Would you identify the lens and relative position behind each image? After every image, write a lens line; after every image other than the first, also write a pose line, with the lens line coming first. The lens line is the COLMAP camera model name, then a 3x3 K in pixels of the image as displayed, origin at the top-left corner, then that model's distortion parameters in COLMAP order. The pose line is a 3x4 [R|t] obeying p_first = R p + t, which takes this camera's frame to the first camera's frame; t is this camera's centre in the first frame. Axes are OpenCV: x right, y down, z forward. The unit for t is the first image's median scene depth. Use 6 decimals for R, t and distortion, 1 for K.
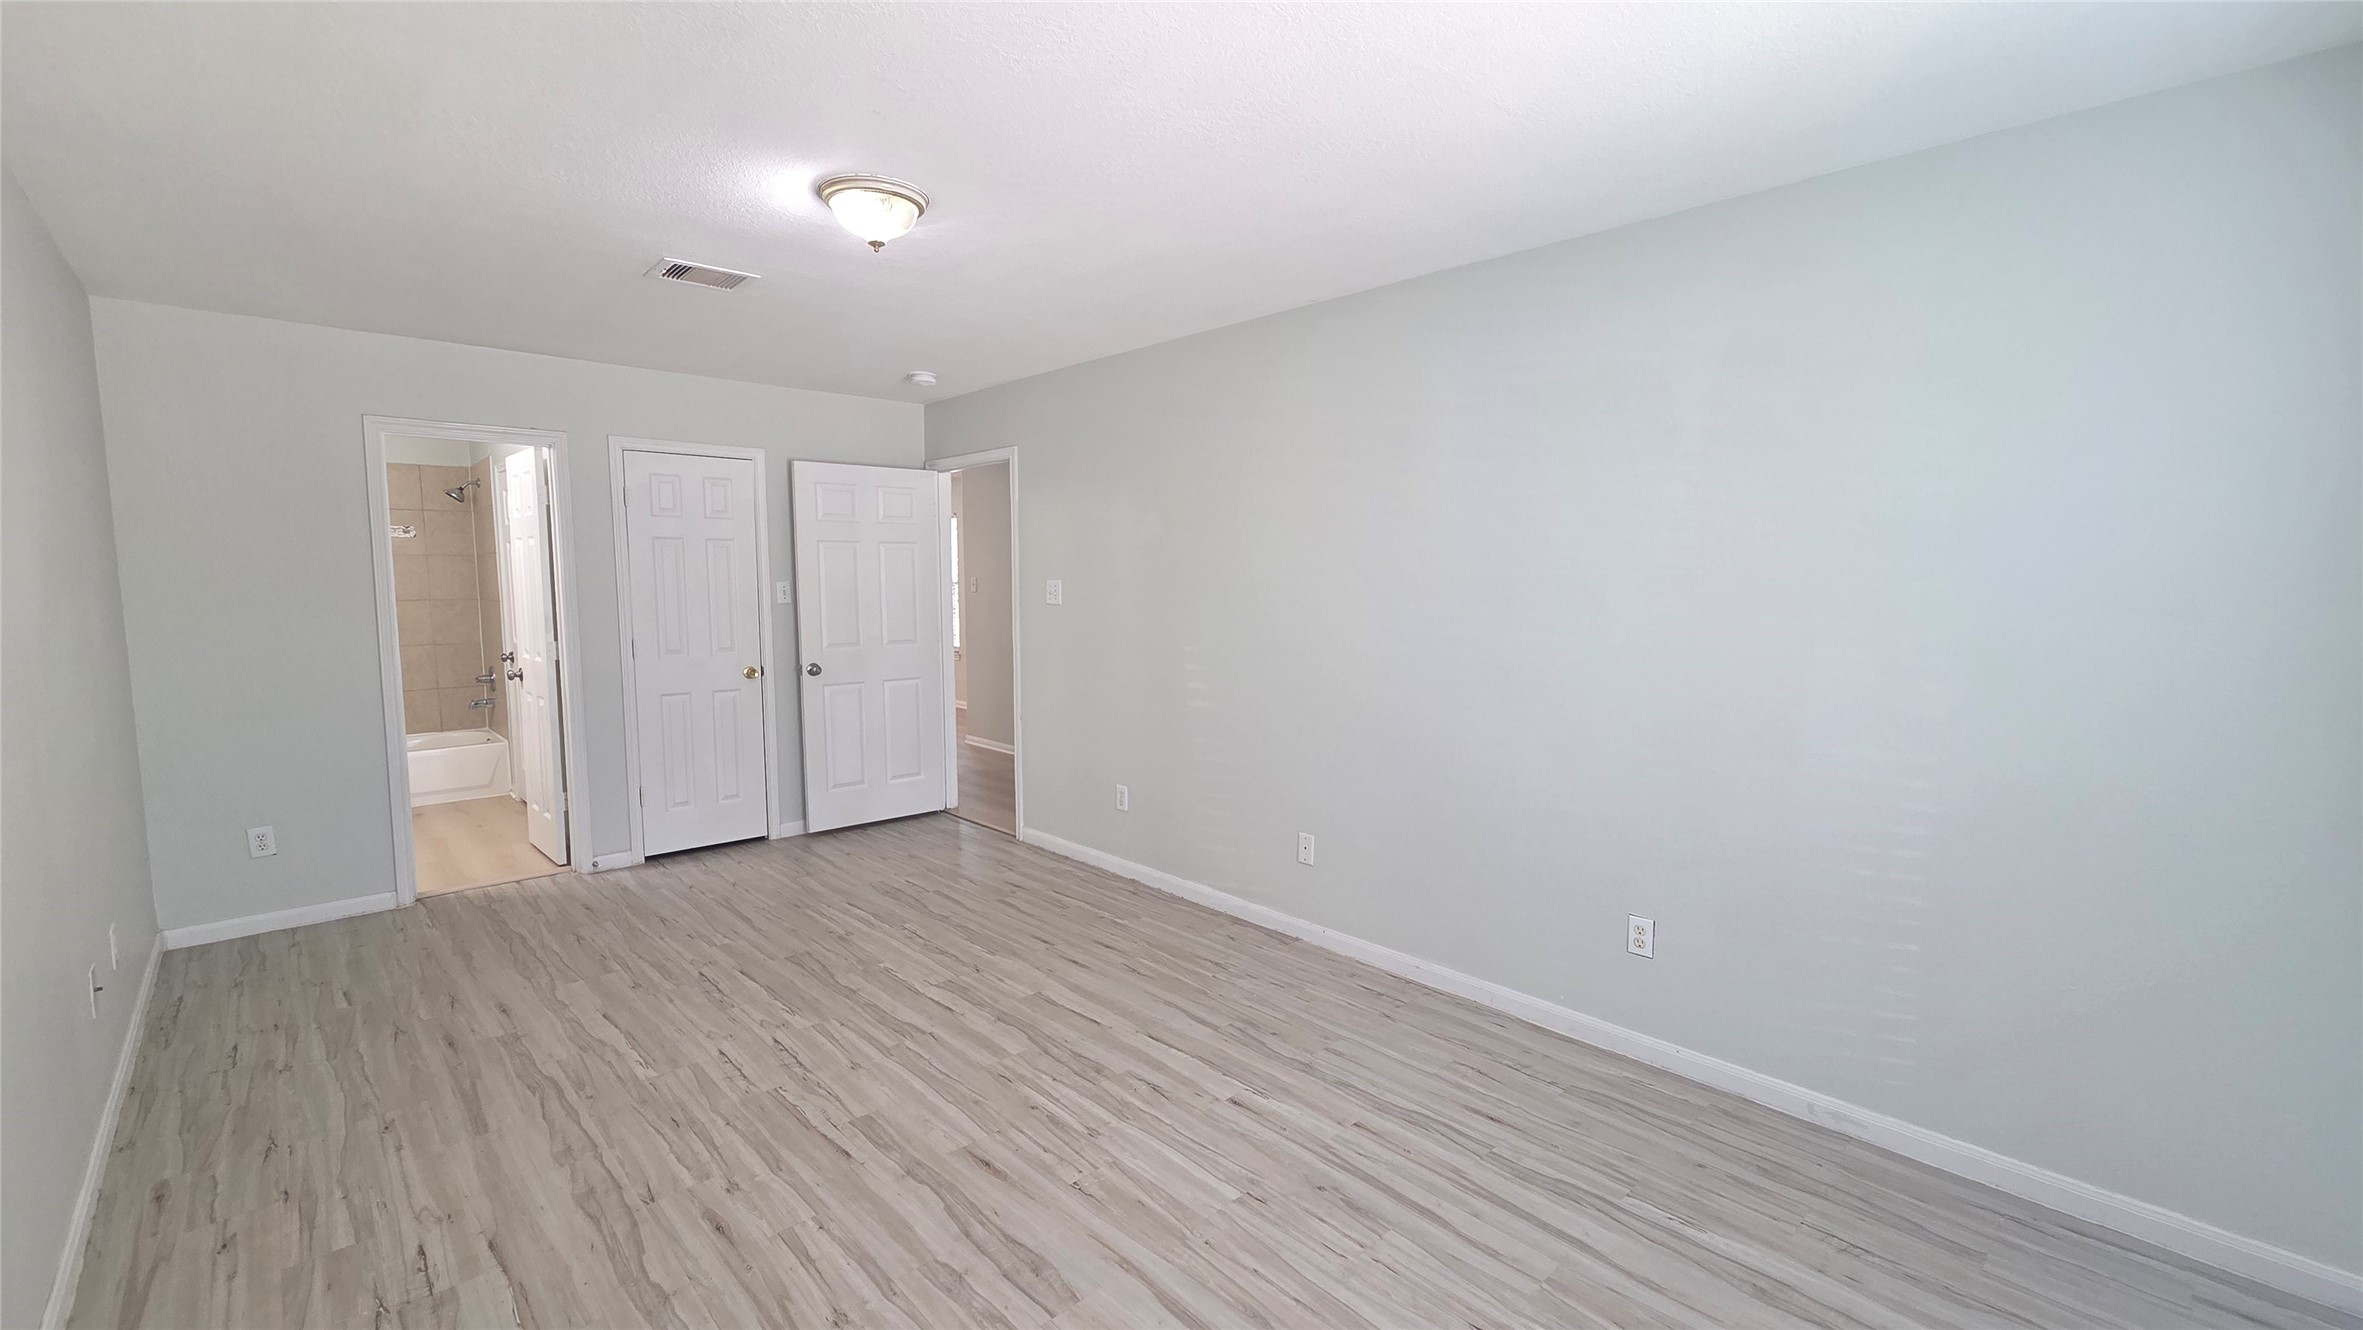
lens RADIAL K [[976.1, 0, 1165.4], [0, 976.1, 679.3], [0, 0, 1]] dist [0.002737, 0.000082]
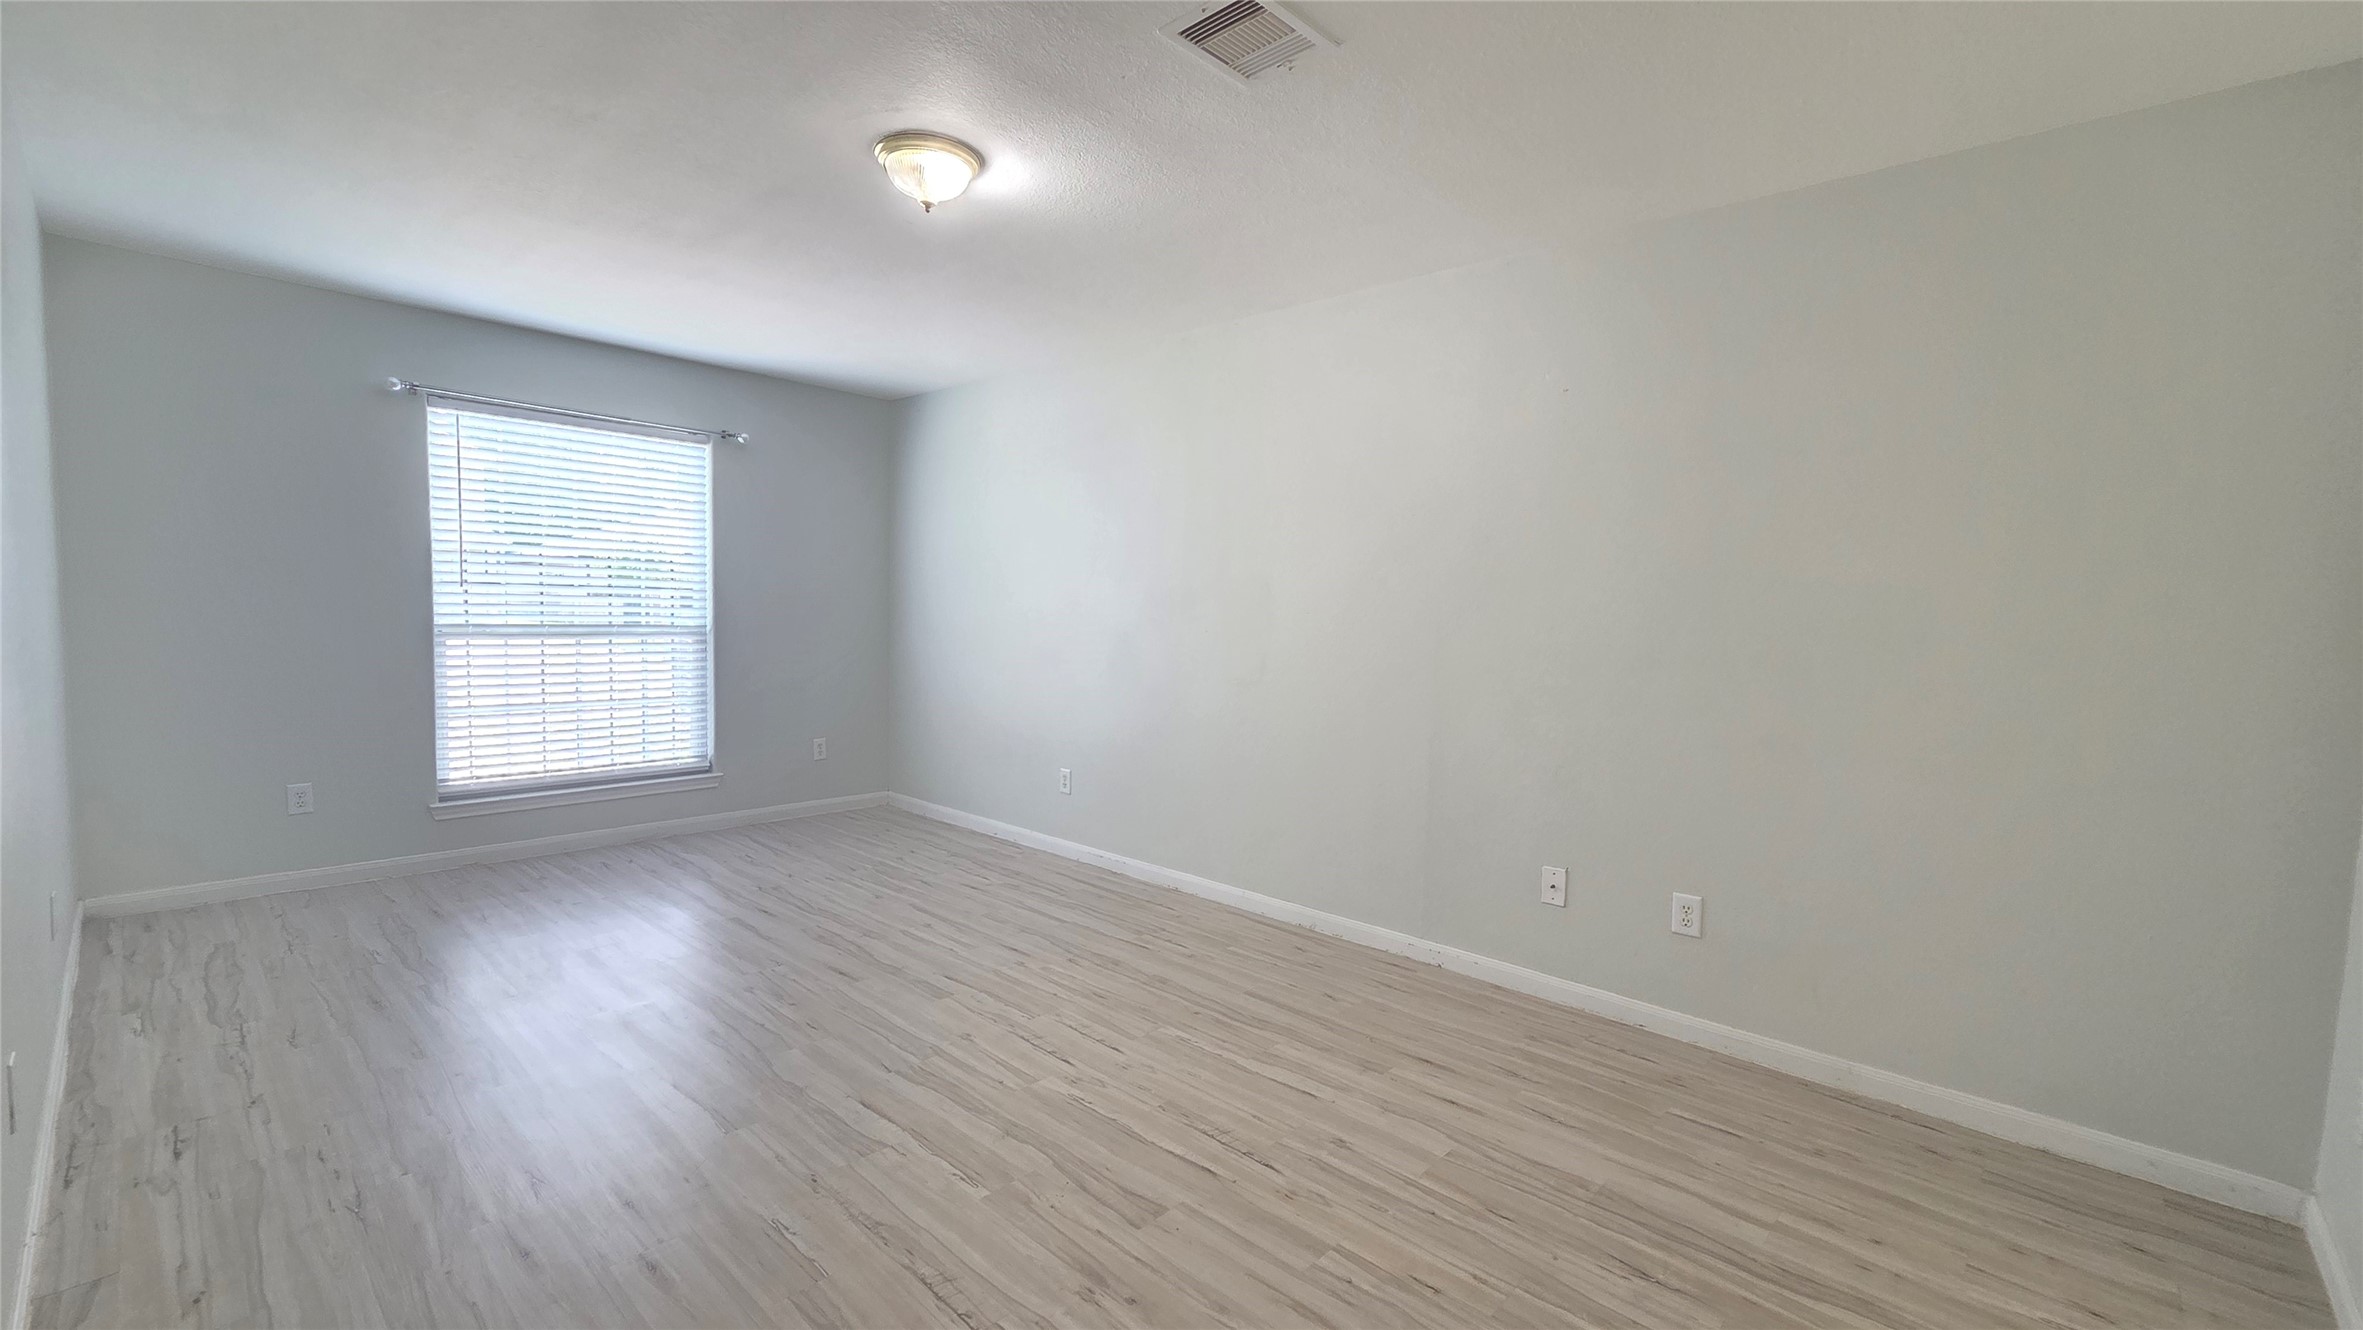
lens RADIAL K [[976.1, 0, 1165.4], [0, 976.1, 679.3], [0, 0, 1]] dist [0.002737, 0.000082]
pose [[-0.997402, -0.024405, -0.067769, -0.421025], [-0.036141, 0.983408, 0.177771, -0.128512], [0.062306, 0.179759, -0.981736, 1.817057]]
